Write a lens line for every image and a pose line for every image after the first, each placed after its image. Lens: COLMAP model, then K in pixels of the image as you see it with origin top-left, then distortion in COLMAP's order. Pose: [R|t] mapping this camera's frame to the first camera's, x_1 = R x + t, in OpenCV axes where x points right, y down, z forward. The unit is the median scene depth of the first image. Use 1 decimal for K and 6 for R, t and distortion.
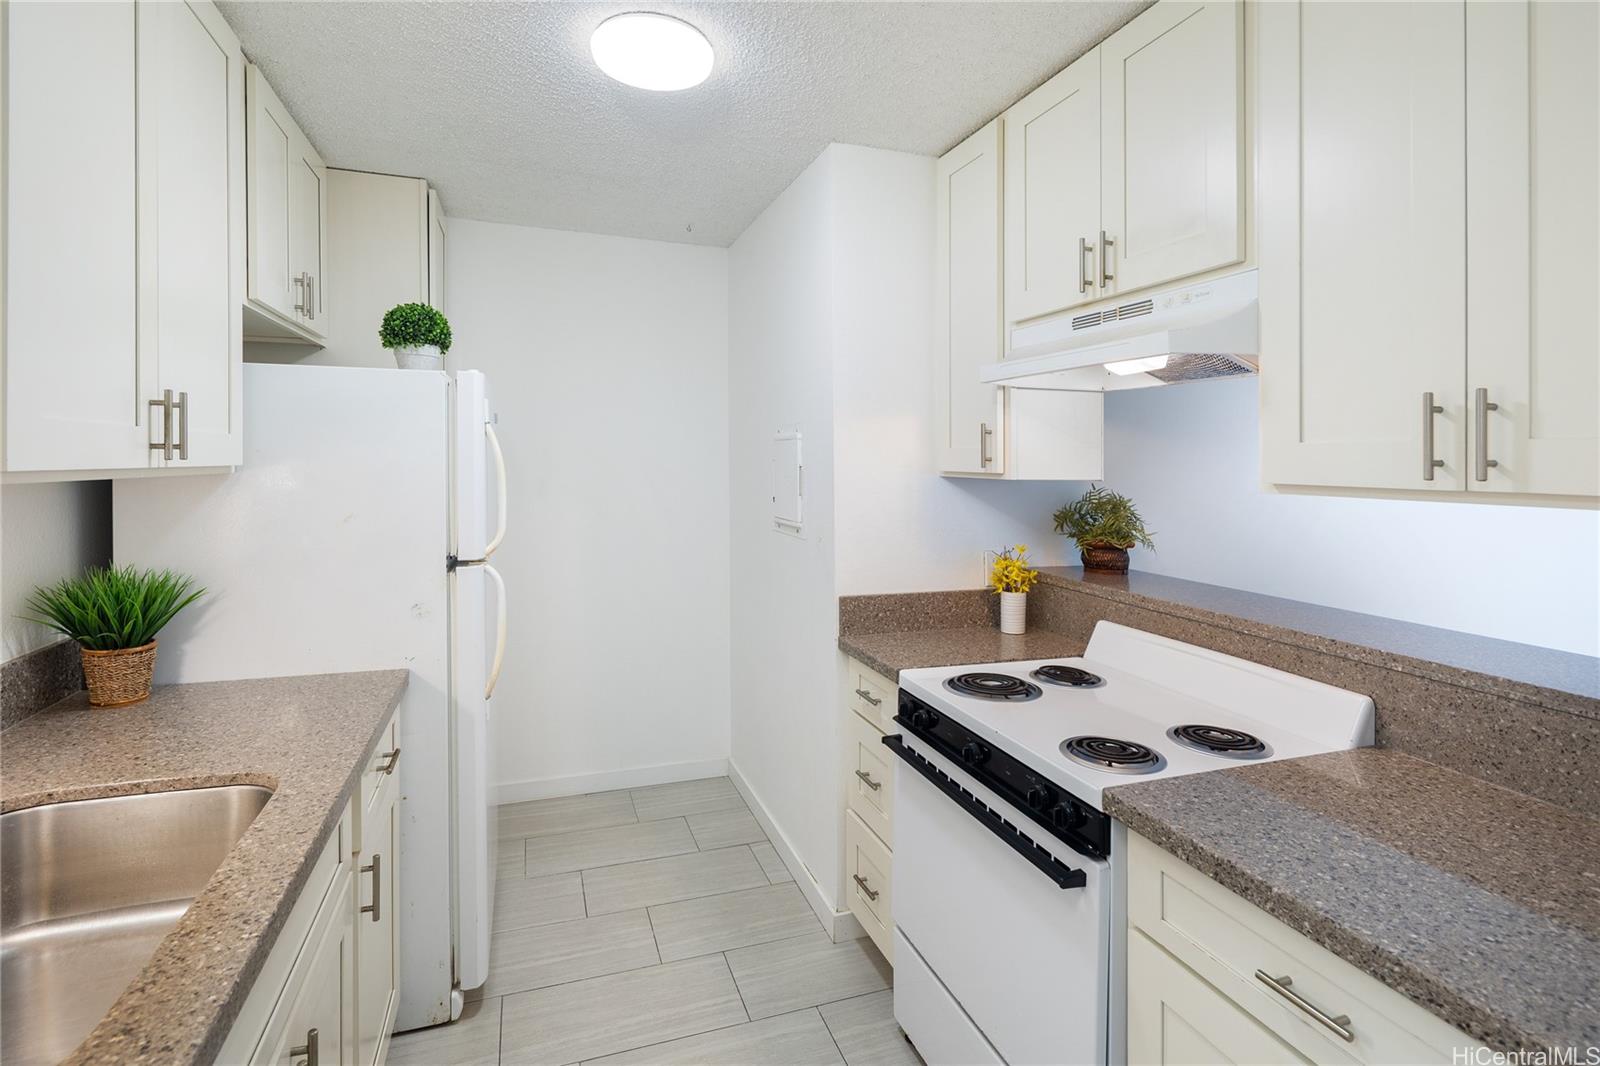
lens RADIAL K [[788.6, 0, 802.0], [0, 788.6, 456.8], [0, 0, 1]] dist [0.013644, -0.010737]
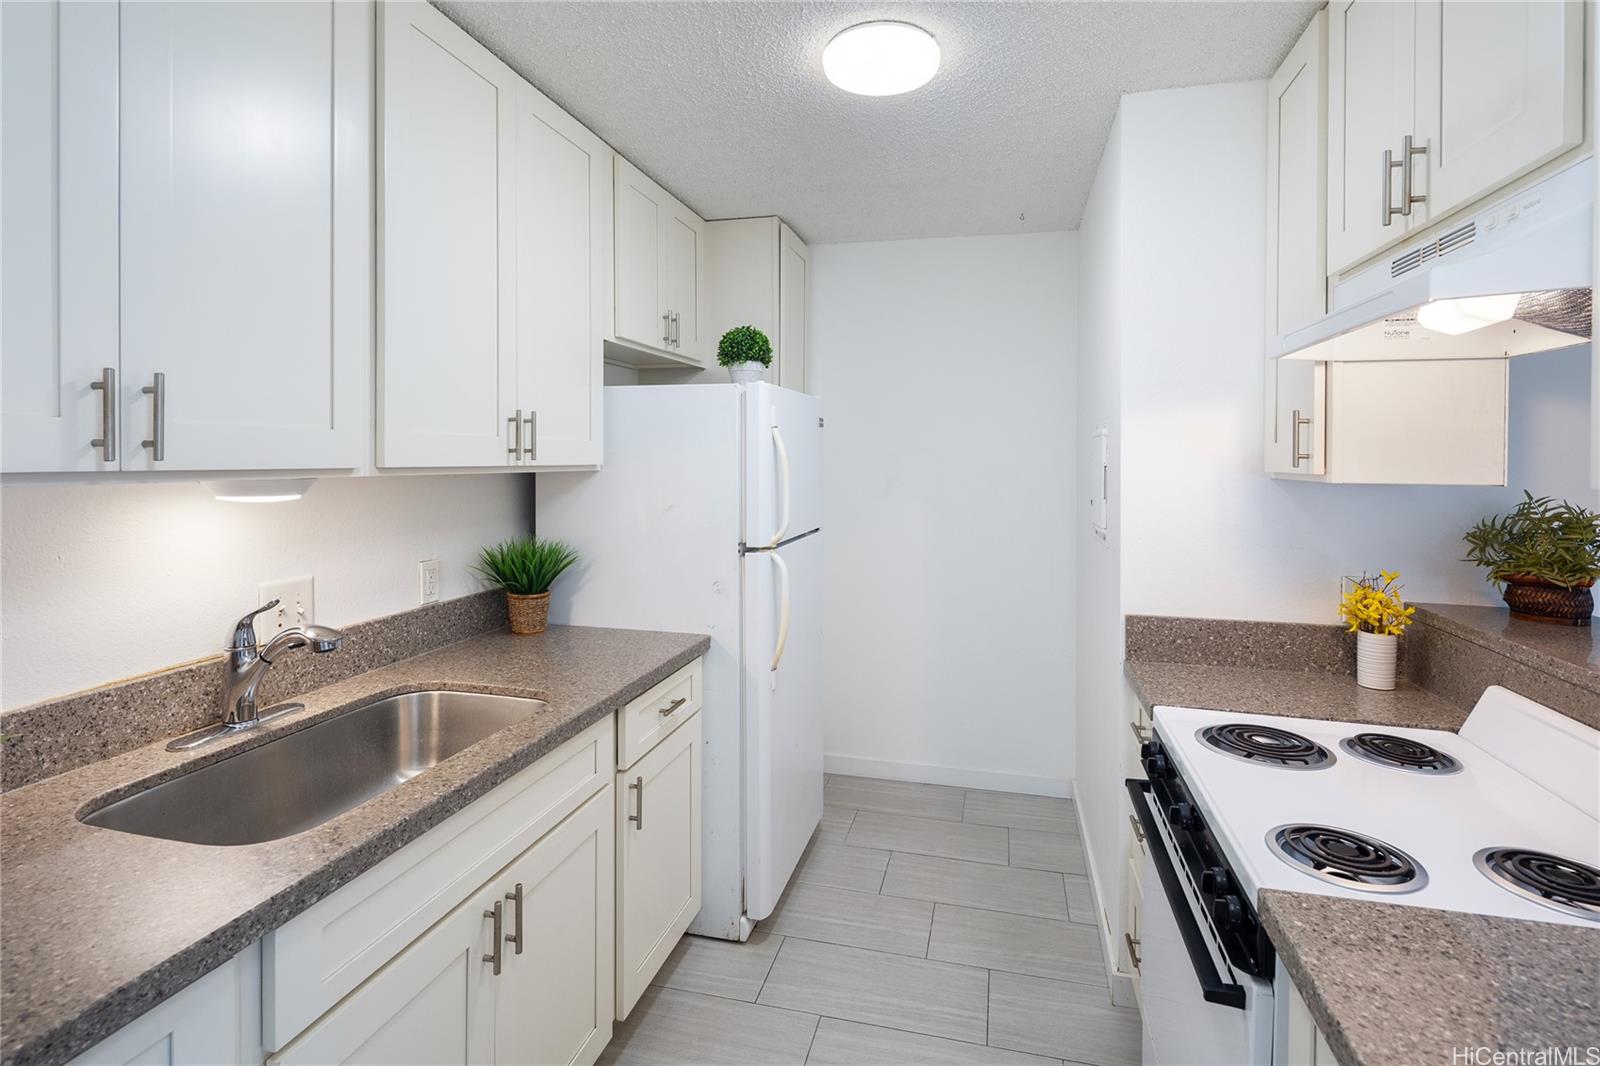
lens RADIAL K [[797.7, 0, 799.4], [0, 797.7, 465.0], [0, 0, 1]] dist [0.003240, -0.001120]
pose [[0.830501, -0.000826, -0.557016, 0.264115], [0.005464, 0.999963, 0.006664, 0.003746], [0.556990, -0.008578, 0.830475, 0.072725]]
